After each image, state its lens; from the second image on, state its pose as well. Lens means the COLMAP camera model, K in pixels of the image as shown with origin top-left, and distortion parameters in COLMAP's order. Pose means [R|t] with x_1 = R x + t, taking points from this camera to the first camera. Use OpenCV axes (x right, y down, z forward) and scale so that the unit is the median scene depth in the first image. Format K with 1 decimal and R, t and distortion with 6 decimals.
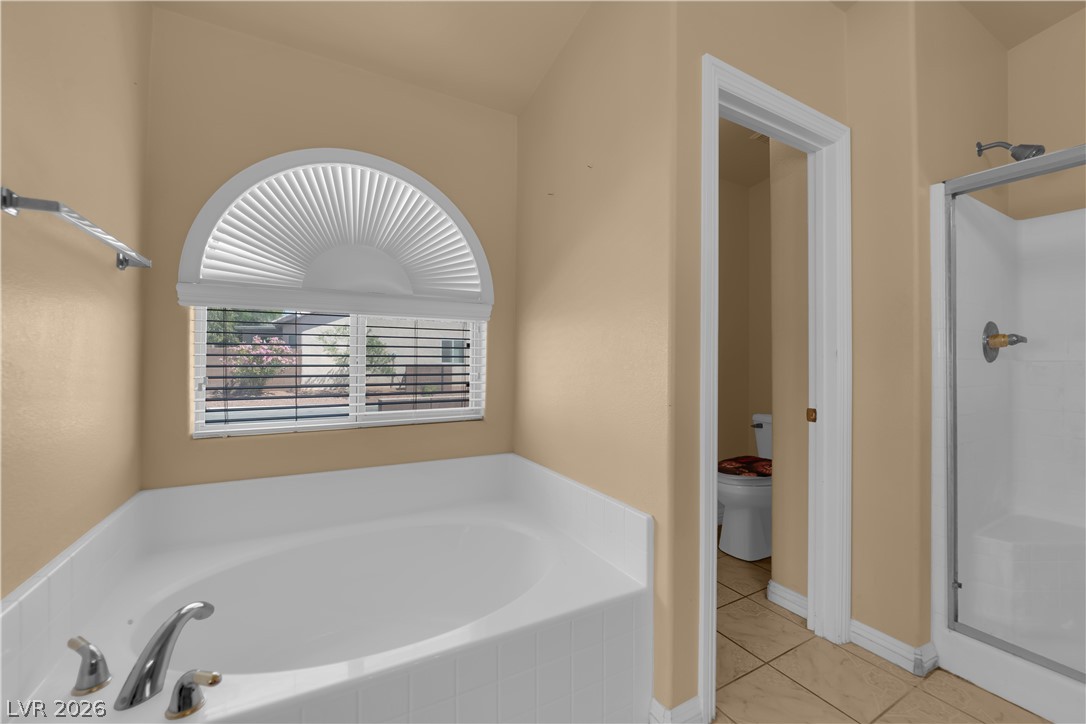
lens RADIAL K [[436.1, 0, 546.1], [0, 436.1, 356.6], [0, 0, 1]] dist [-0.009718, -0.004336]
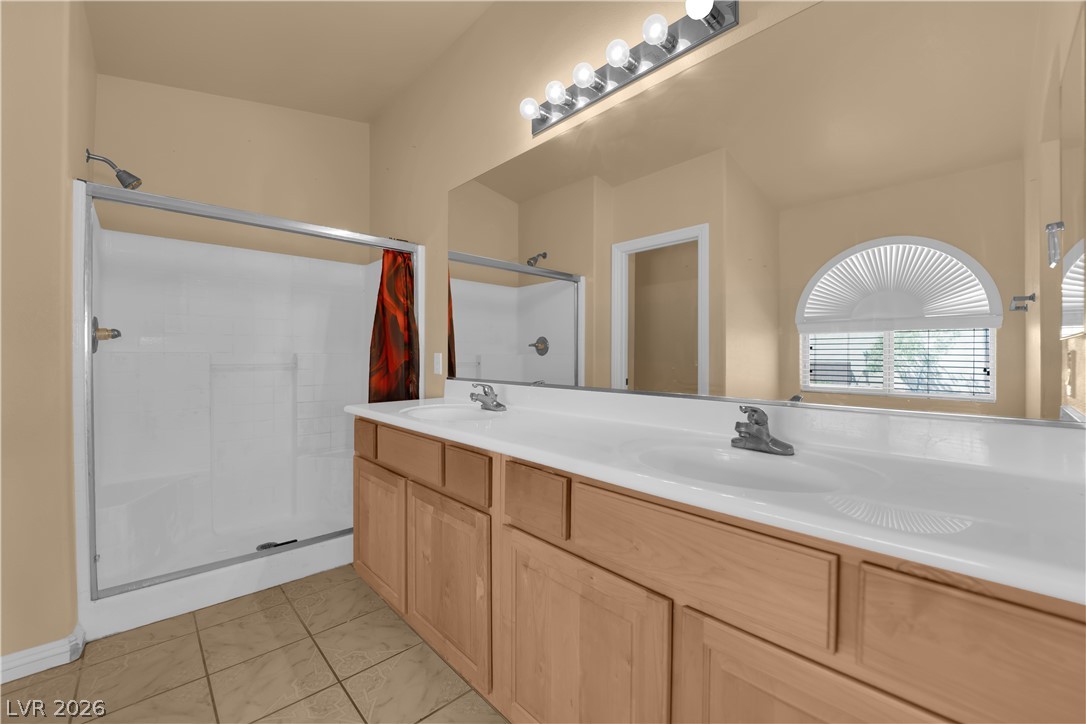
lens RADIAL K [[436.1, 0, 546.1], [0, 436.1, 356.6], [0, 0, 1]] dist [-0.009718, -0.004336]
pose [[-0.248840, -0.006807, 0.968521, -0.372738], [-0.009156, 0.999947, 0.004675, 0.006633], [-0.968501, -0.007705, -0.248889, 0.165515]]
